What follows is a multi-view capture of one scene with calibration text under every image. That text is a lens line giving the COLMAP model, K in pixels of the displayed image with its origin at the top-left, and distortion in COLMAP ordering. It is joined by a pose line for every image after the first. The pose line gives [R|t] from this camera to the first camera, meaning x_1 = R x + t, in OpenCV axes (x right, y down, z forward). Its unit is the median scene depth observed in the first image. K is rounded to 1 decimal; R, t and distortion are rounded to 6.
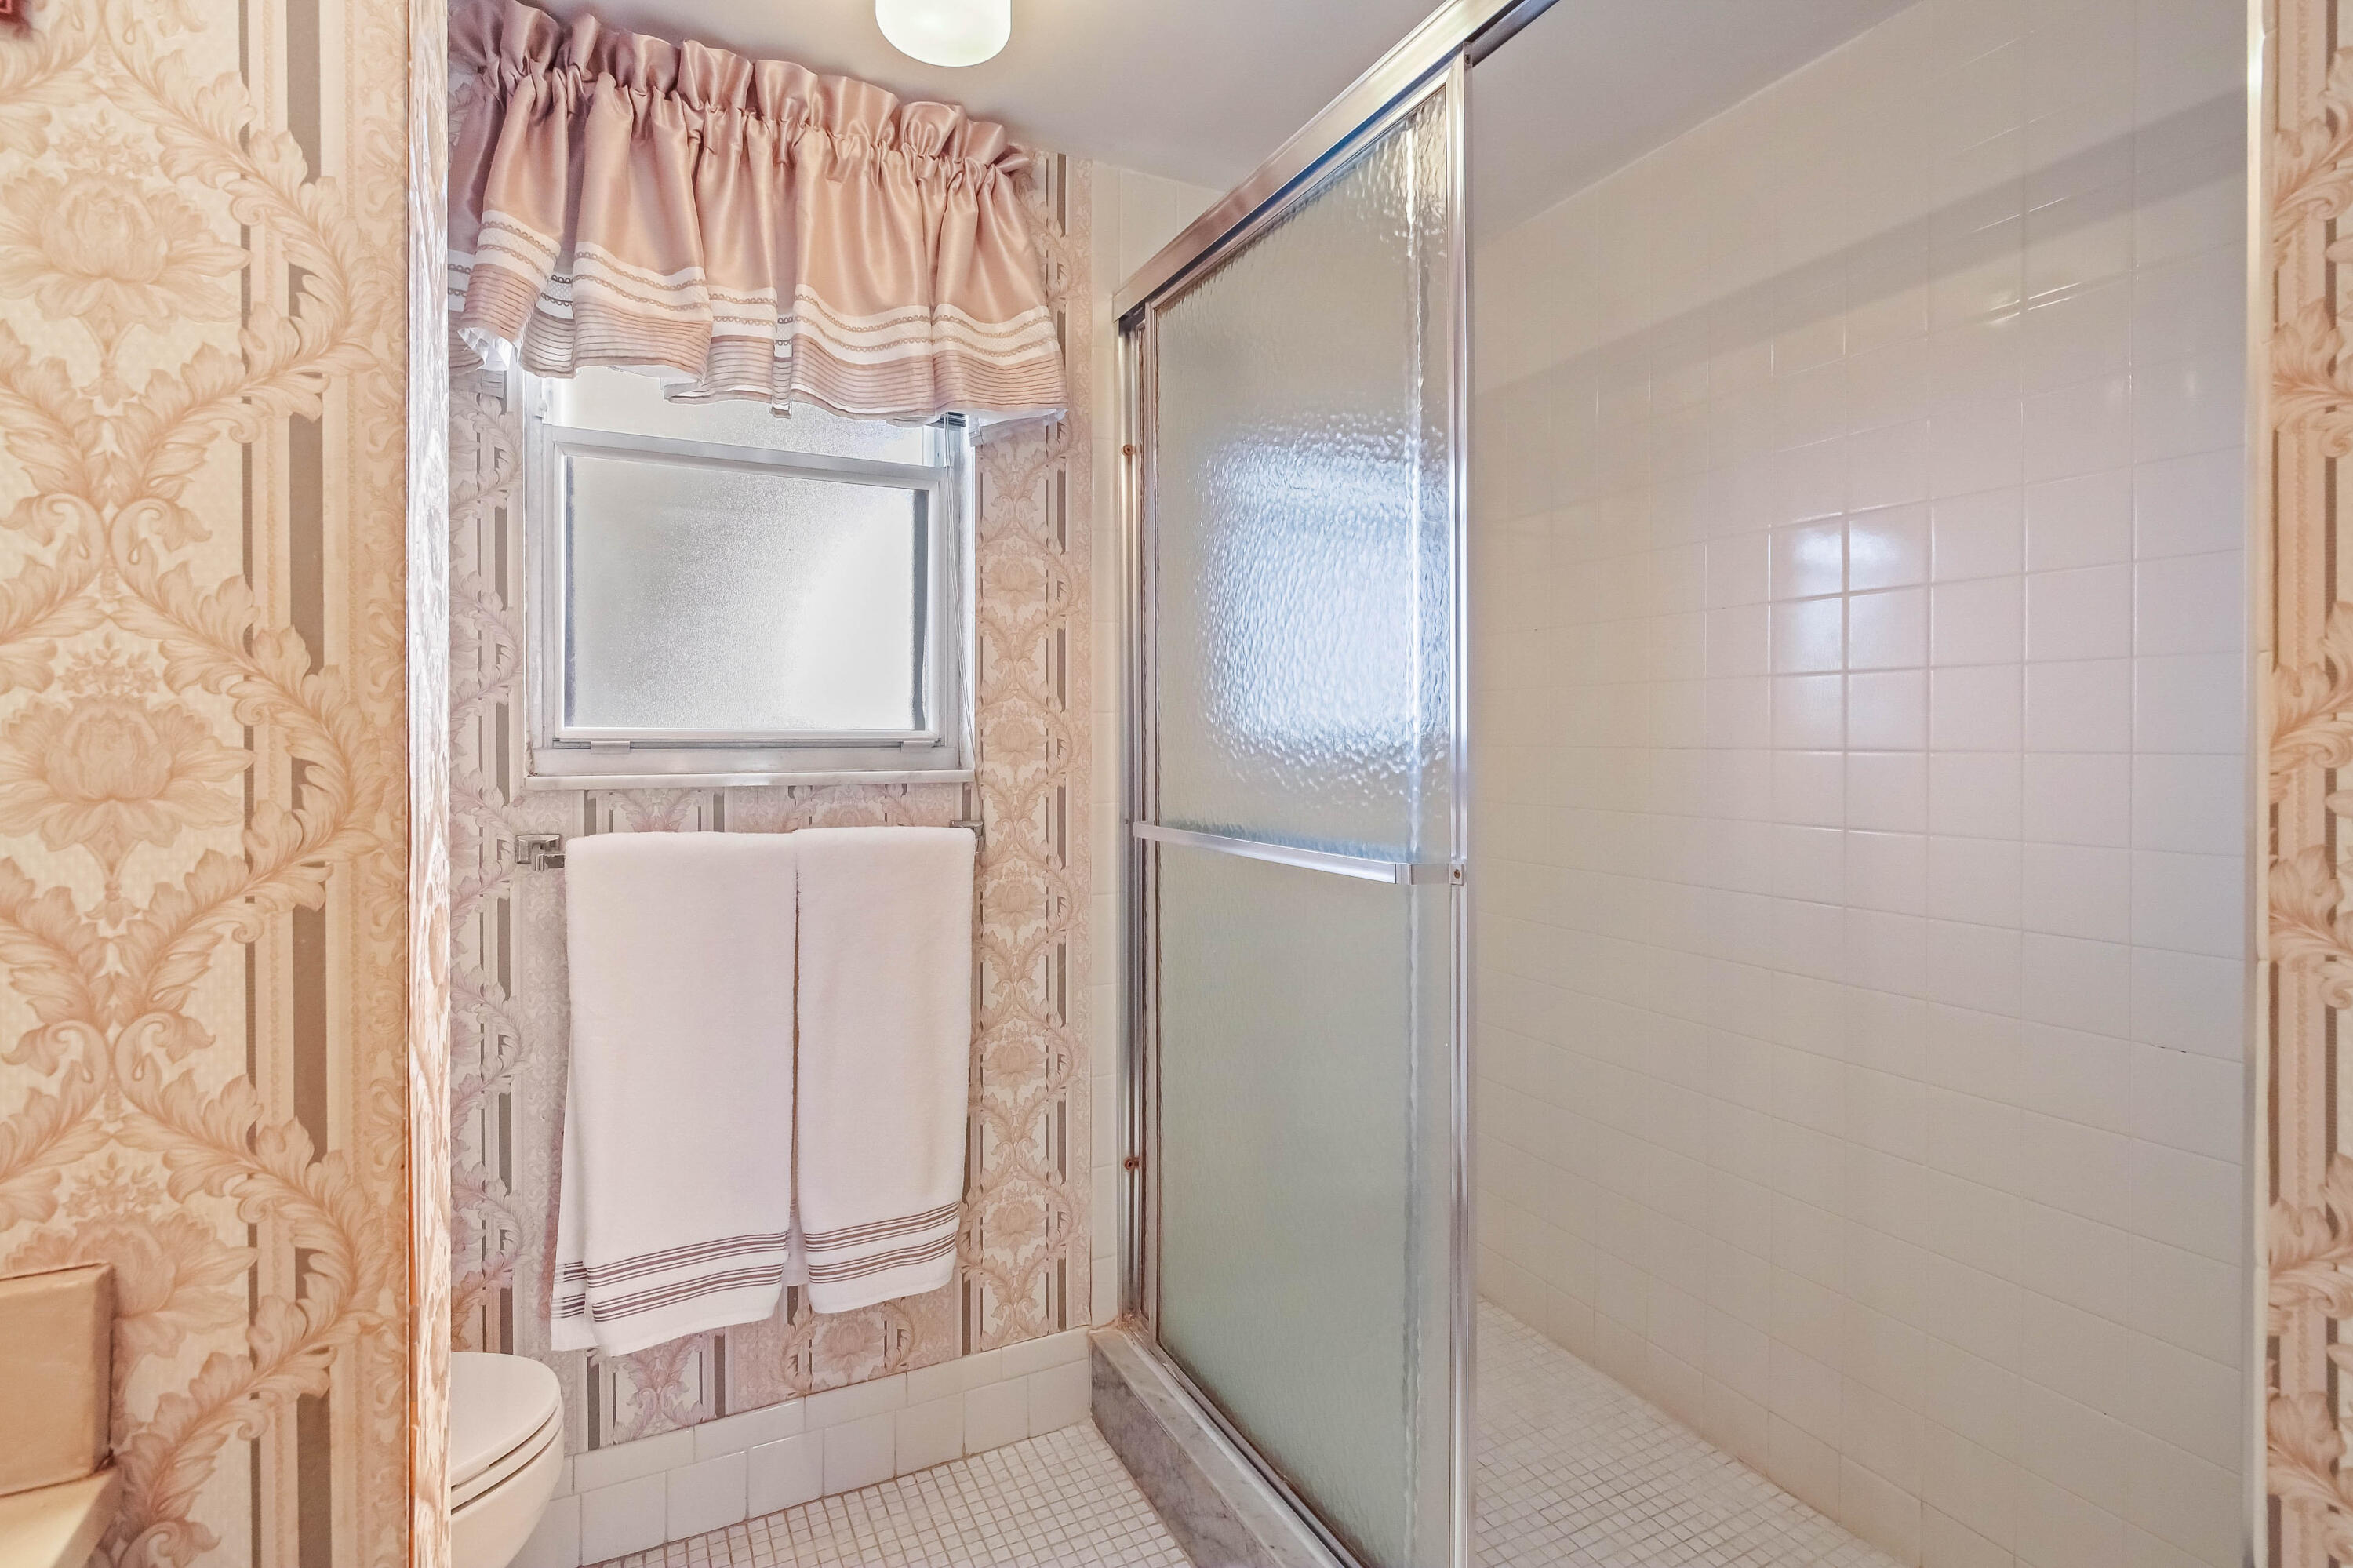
lens RADIAL K [[1134.3, 0, 1166.0], [0, 1134.3, 747.0], [0, 0, 1]] dist [0.022821, -0.015234]
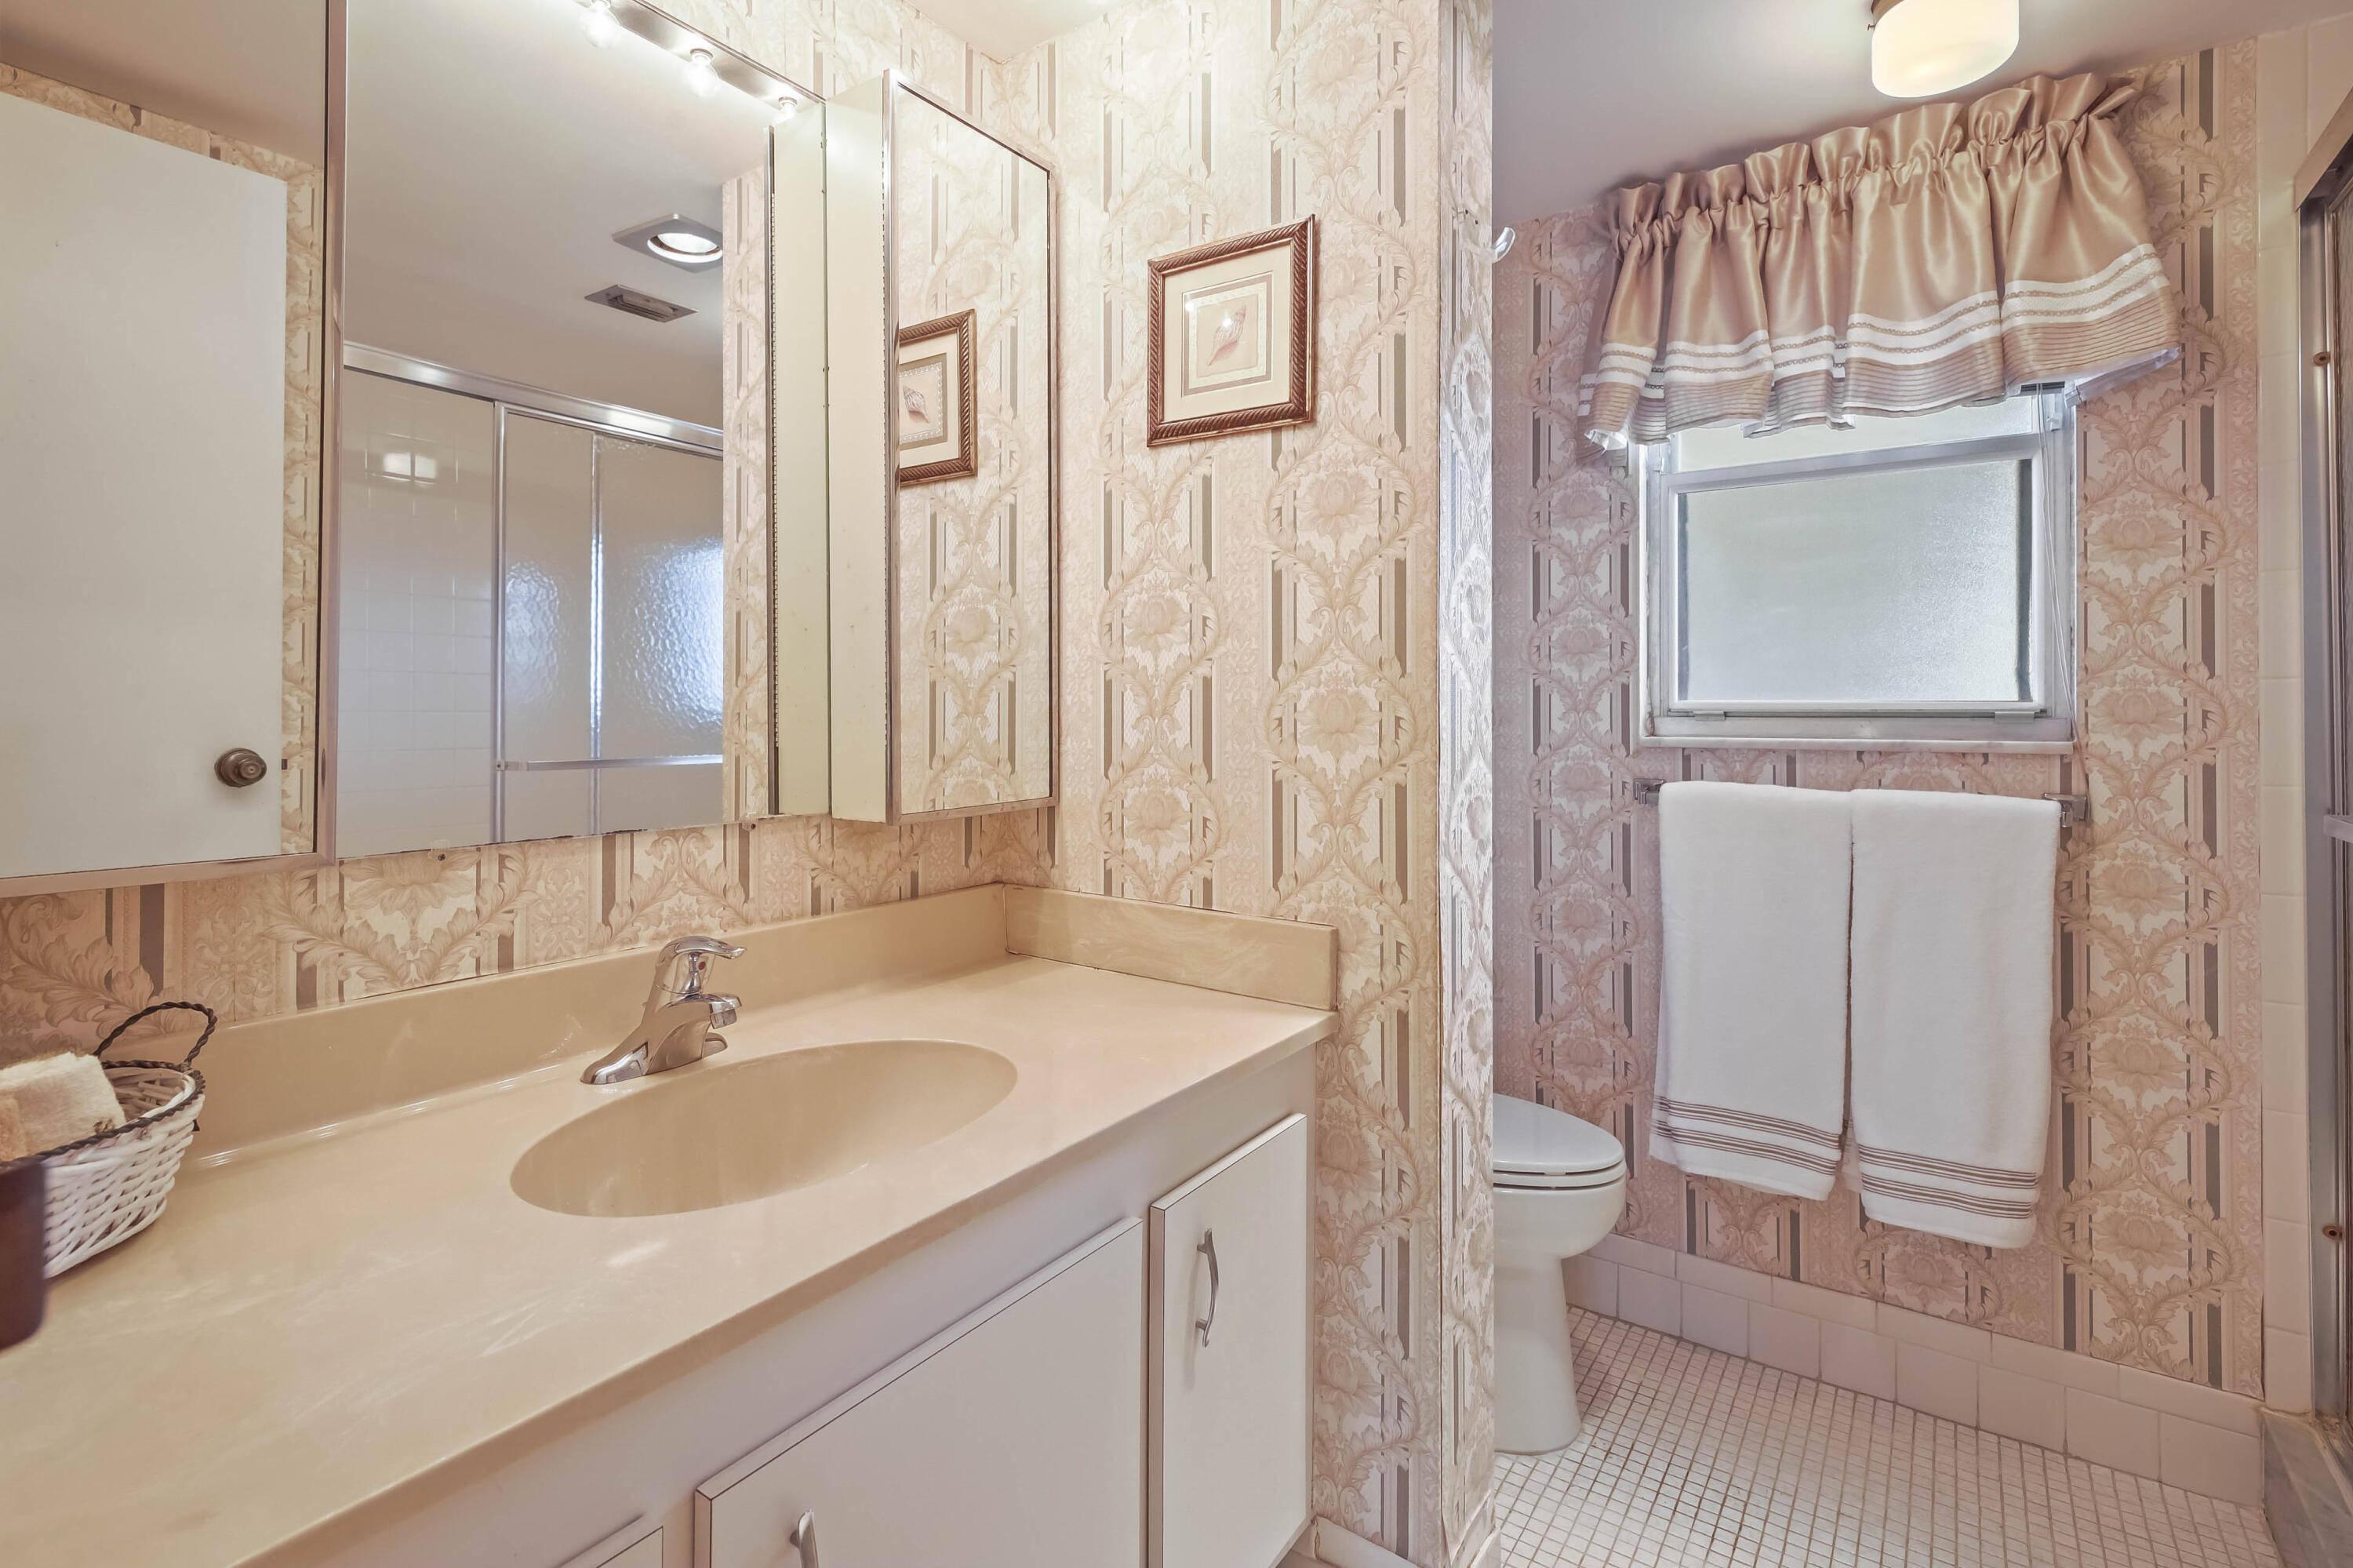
lens RADIAL K [[1134.3, 0, 1166.0], [0, 1134.3, 747.0], [0, 0, 1]] dist [0.022821, -0.015234]
pose [[0.488451, 0.031349, -0.872028, 0.338834], [-0.007693, 0.999470, 0.031621, -0.000431], [0.872557, -0.008736, 0.488434, -0.161533]]
